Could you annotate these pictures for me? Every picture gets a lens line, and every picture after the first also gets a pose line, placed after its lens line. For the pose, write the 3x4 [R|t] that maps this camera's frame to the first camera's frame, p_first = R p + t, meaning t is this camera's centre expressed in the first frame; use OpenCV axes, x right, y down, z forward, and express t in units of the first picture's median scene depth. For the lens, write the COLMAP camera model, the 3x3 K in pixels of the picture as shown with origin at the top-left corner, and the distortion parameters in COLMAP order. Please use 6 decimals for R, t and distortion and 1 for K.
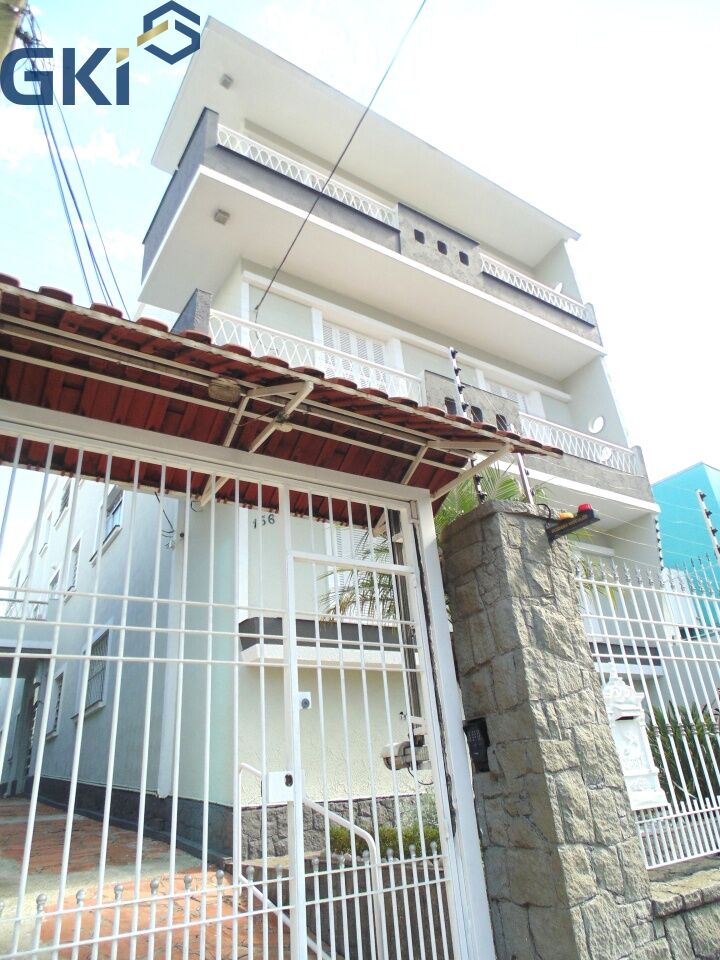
lens RADIAL K [[636.6, 0, 354.2], [0, 636.6, 471.3], [0, 0, 1]] dist [-0.006716, -0.002459]
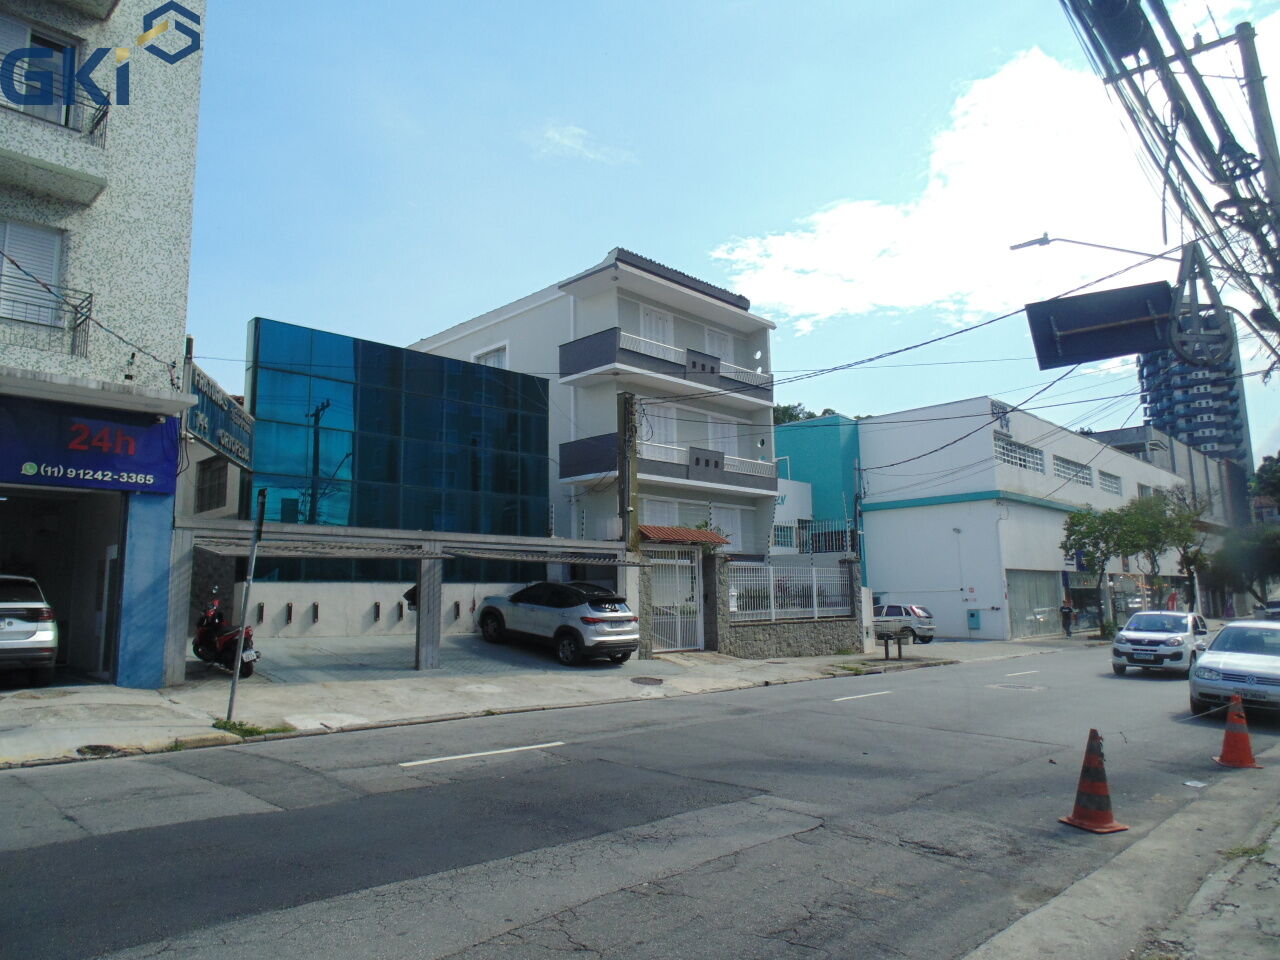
lens RADIAL K [[855.4, 0, 659.4], [0, 855.4, 478.0], [0, 0, 1]] dist [-0.009708, -0.002448]
pose [[0.969862, 0.091384, 0.225870, -0.590404], [-0.156396, 0.944318, 0.289489, -0.794077], [-0.186838, -0.316090, 0.930150, -1.649645]]
